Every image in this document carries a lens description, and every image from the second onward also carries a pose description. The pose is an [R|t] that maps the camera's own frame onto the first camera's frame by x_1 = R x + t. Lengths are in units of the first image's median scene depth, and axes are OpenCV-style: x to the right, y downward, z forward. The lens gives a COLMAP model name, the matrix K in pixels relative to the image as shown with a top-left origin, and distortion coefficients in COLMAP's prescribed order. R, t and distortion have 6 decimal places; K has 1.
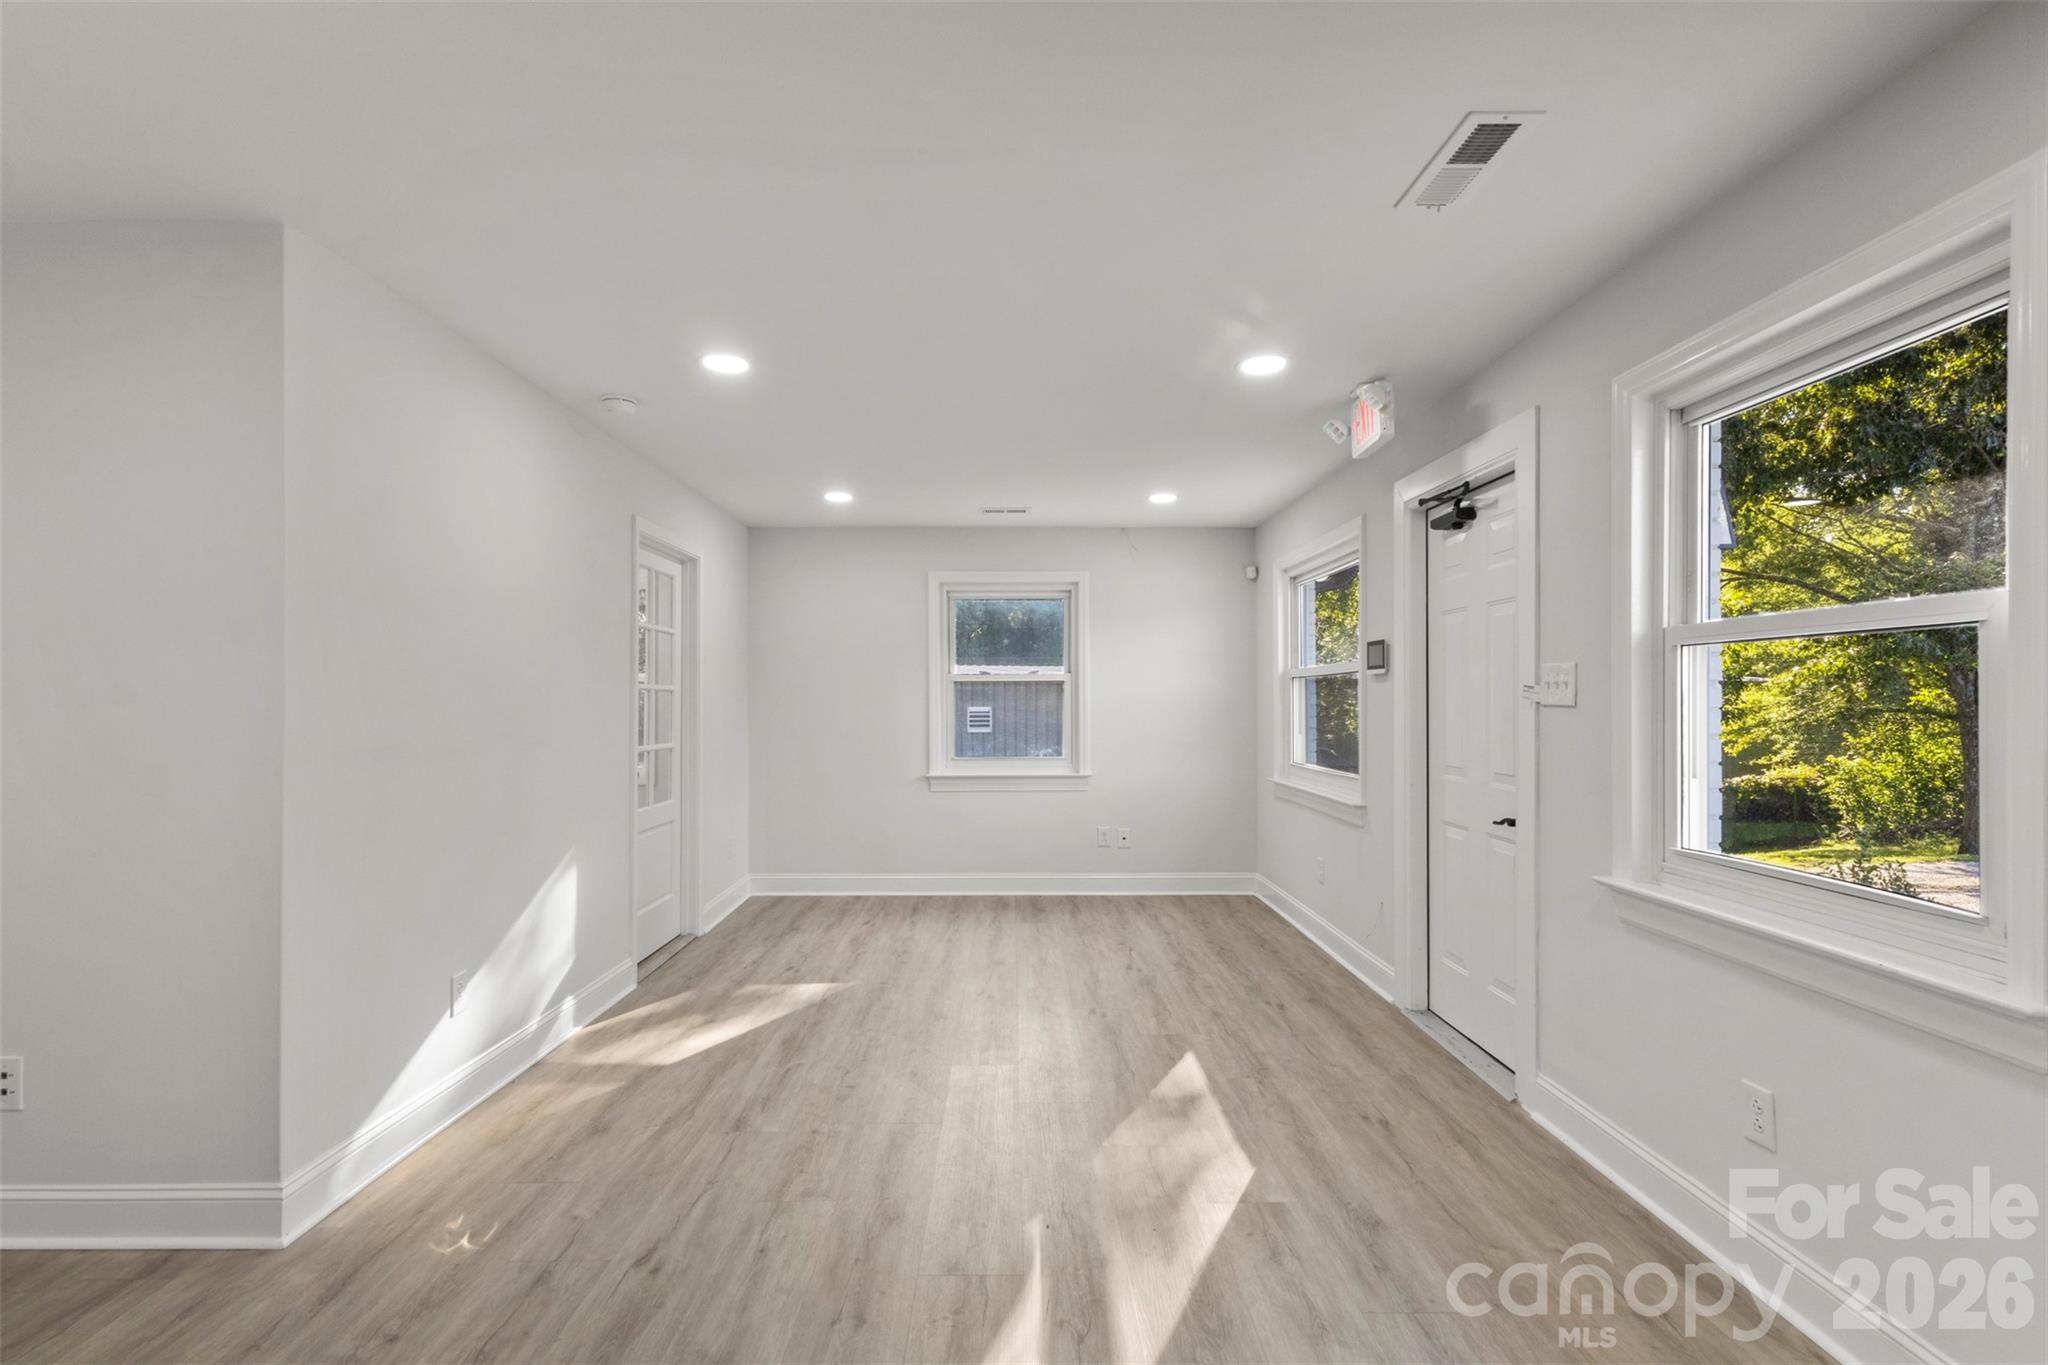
lens RADIAL K [[944.6, 0, 1024.2], [0, 944.6, 695.0], [0, 0, 1]] dist [0.007326, 0.000254]
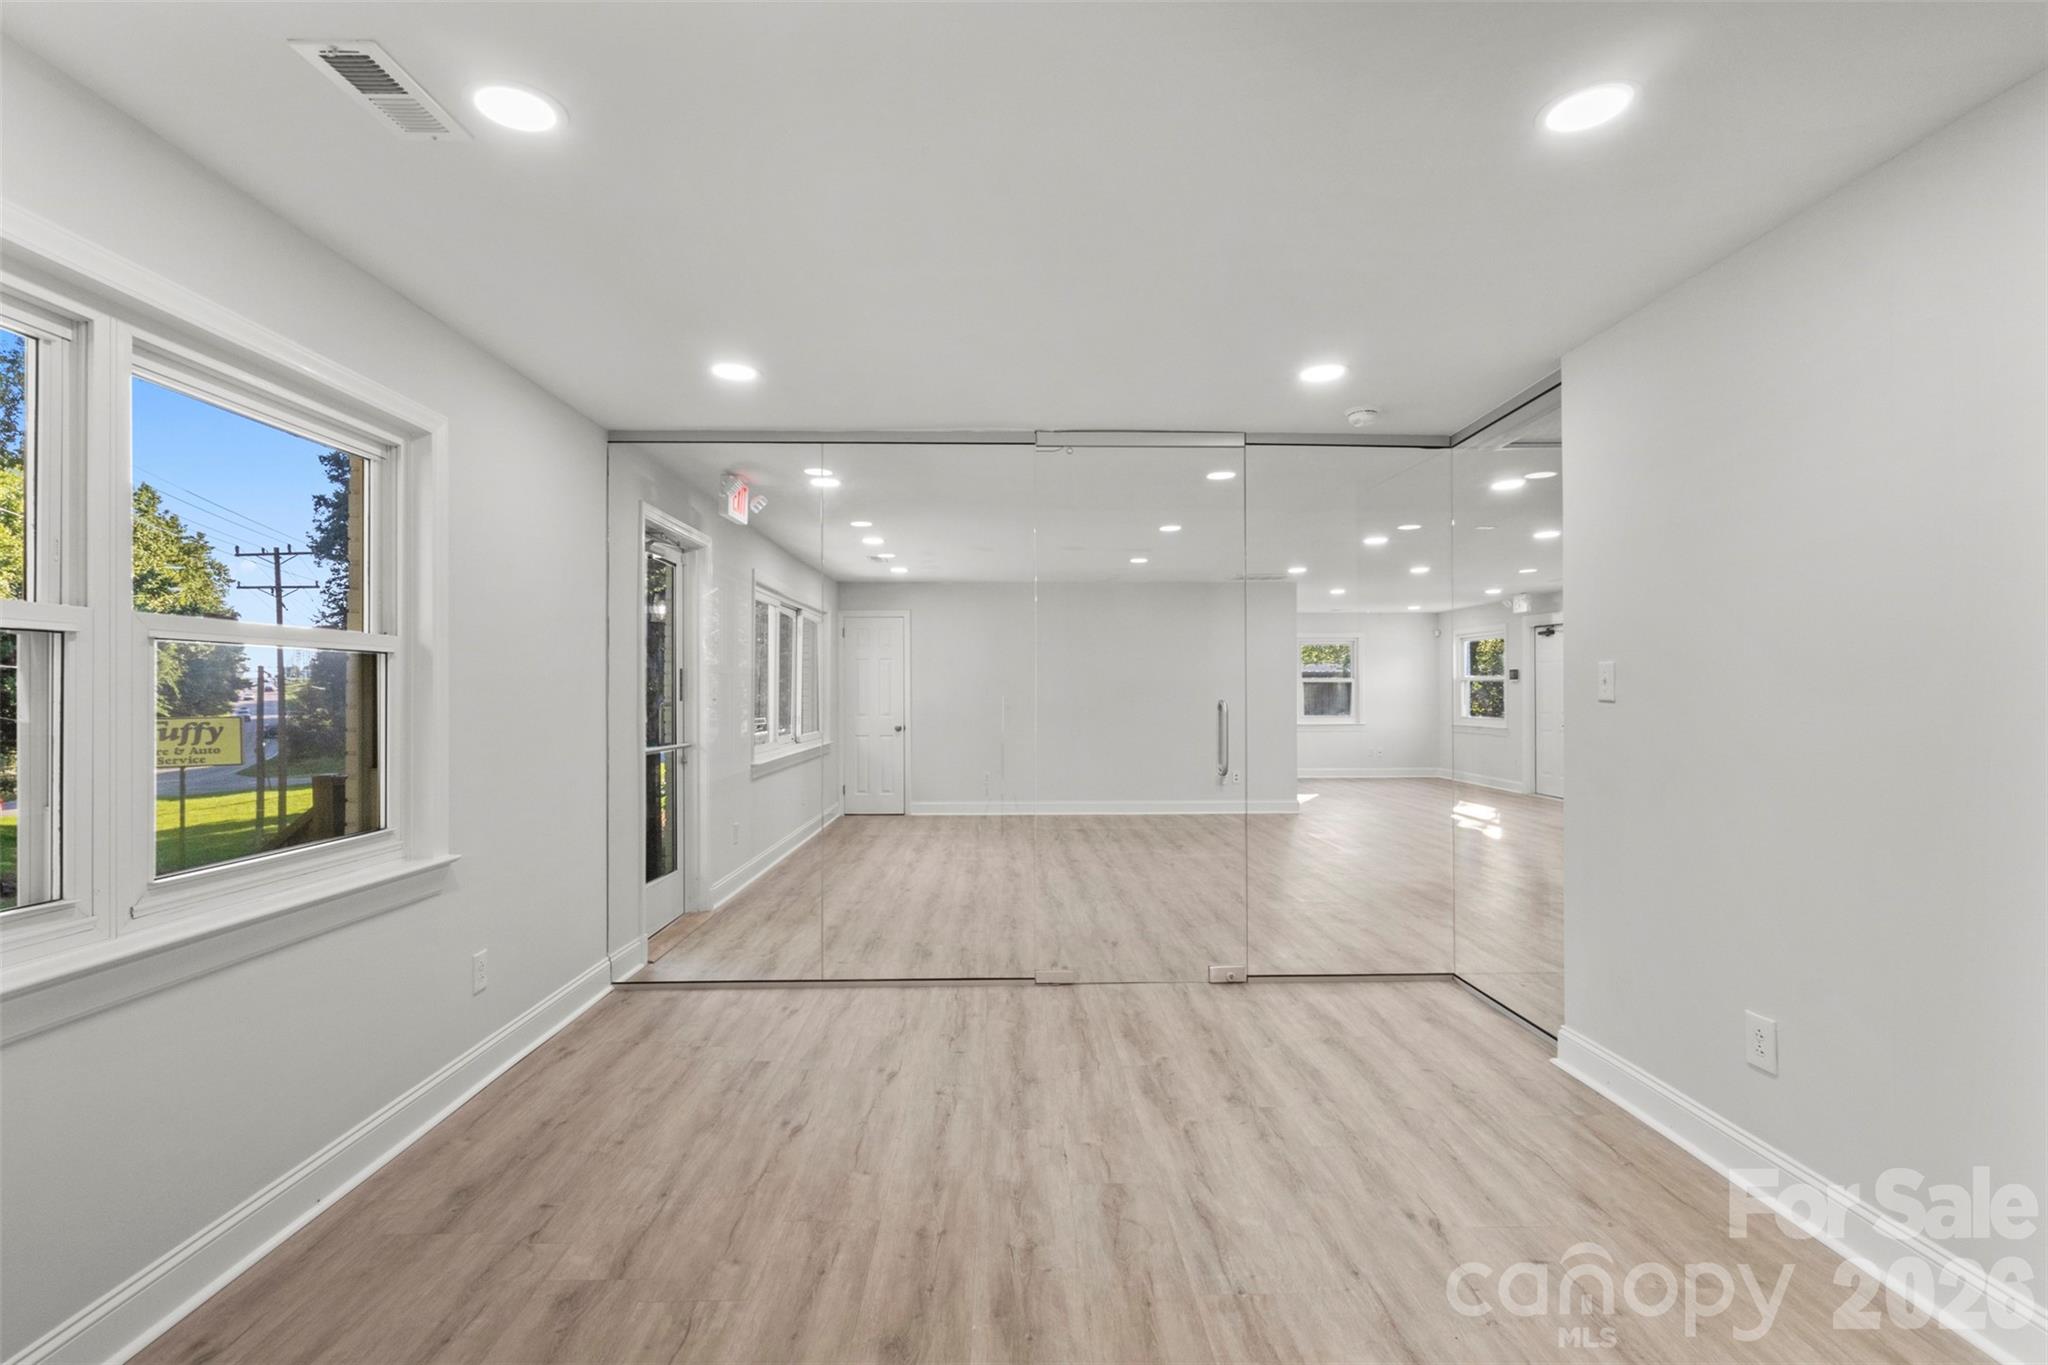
lens RADIAL K [[944.6, 0, 1018.3], [0, 944.6, 683.9], [0, 0, 1]] dist [0.007326, 0.000254]
pose [[0.999997, -0.002458, 0.000741, -1.214563], [0.002467, 0.999919, -0.012502, 0.018872], [-0.000710, 0.012504, 0.999922, -1.999405]]
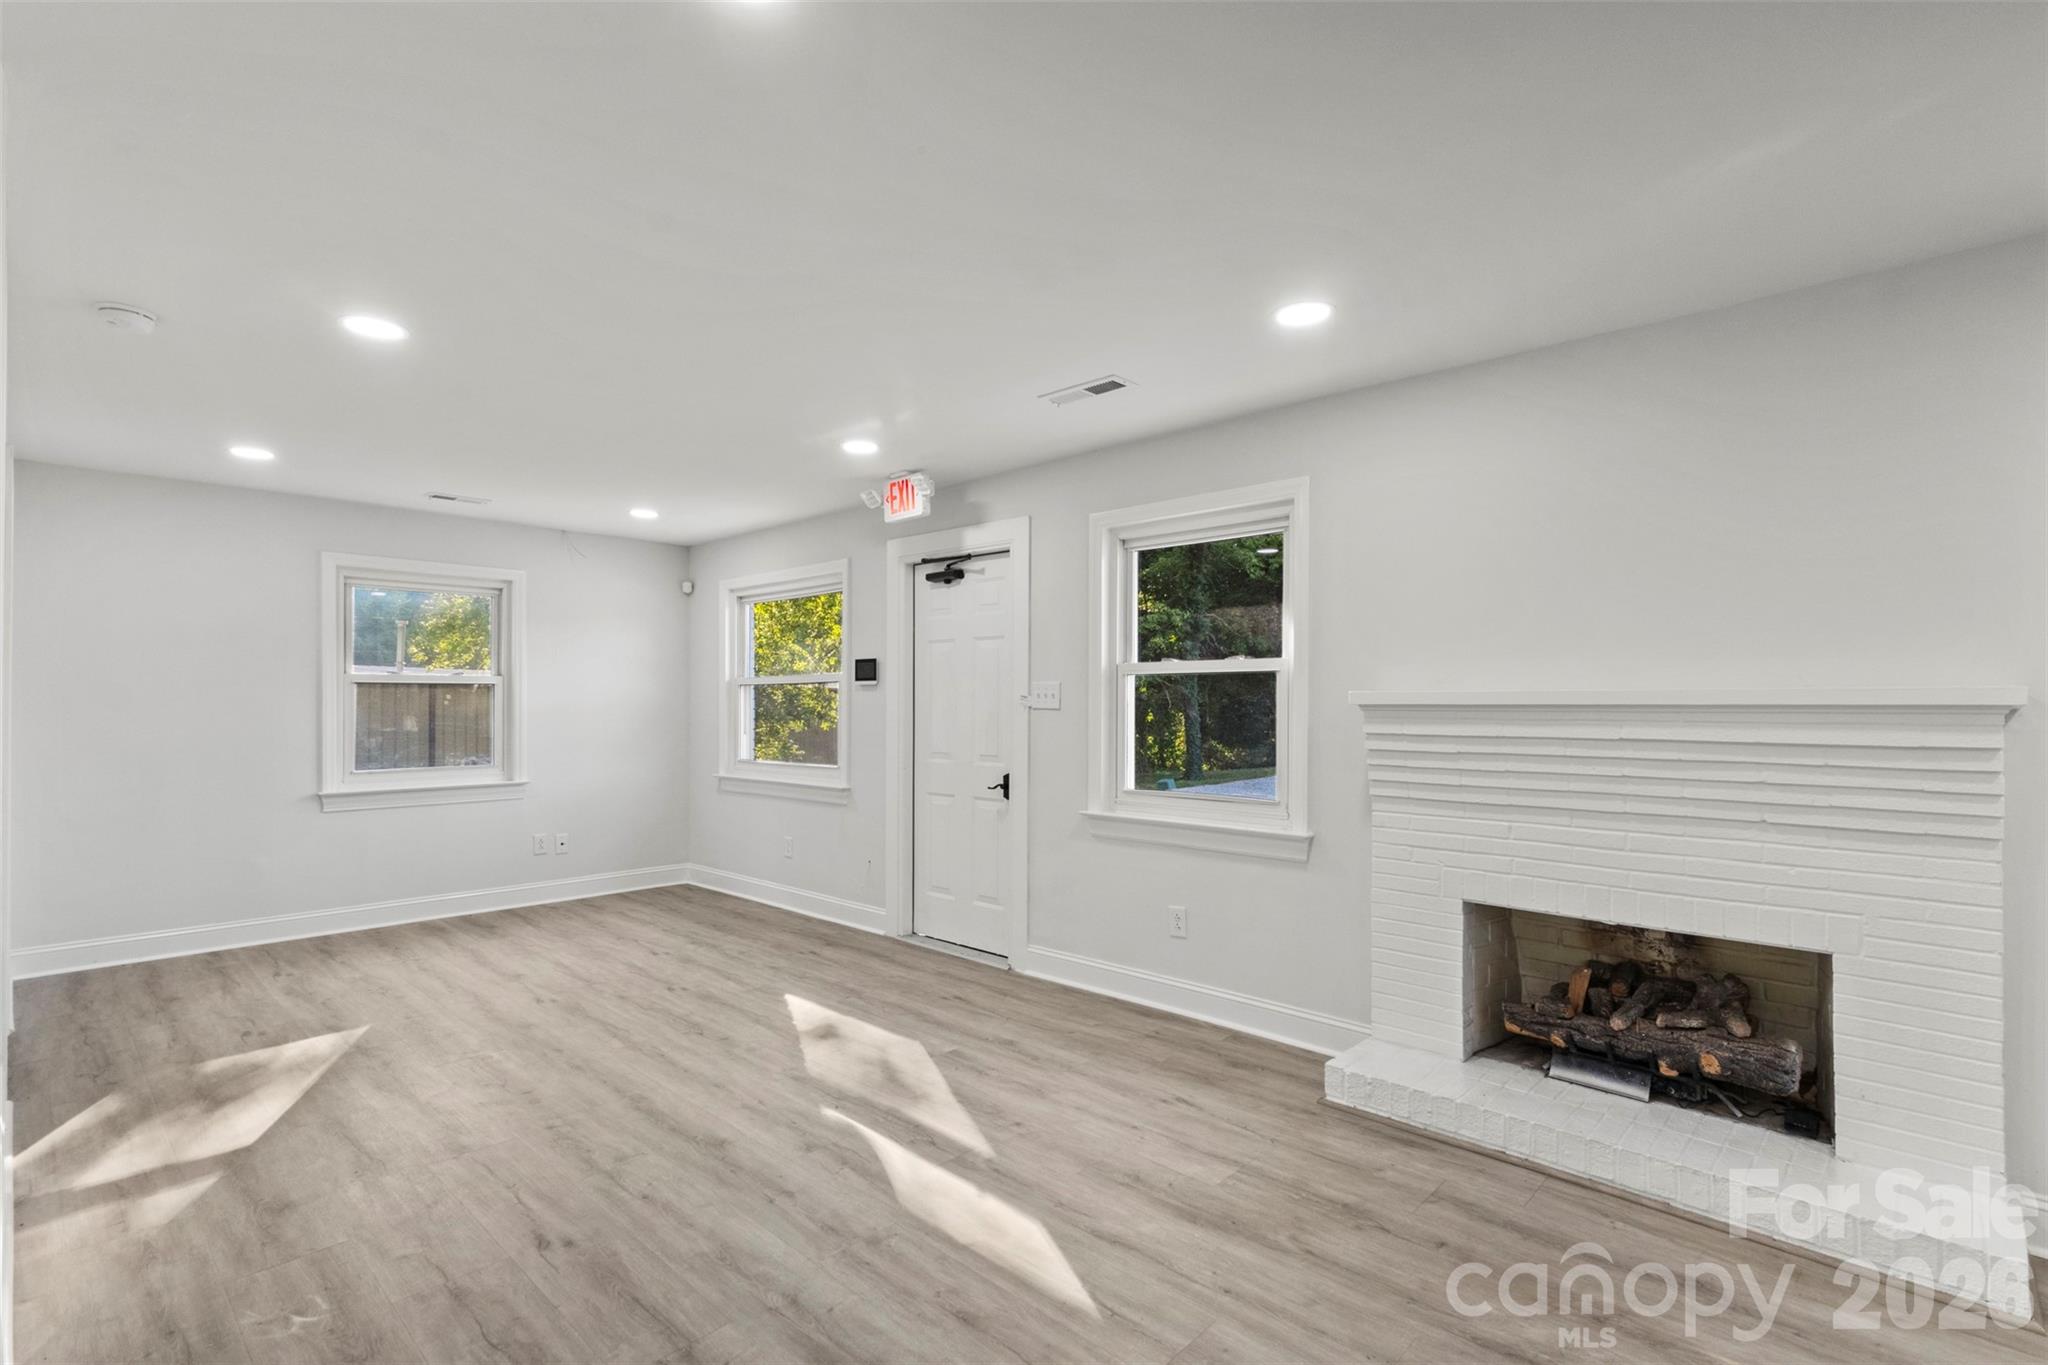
lens RADIAL K [[944.6, 0, 1015.8], [0, 944.6, 700.8], [0, 0, 1]] dist [0.007326, 0.000254]
pose [[0.698193, 0.005267, 0.715890, -0.436641], [-0.005733, 0.999982, -0.001765, 0.000866], [-0.715887, -0.002872, 0.698210, -0.050567]]
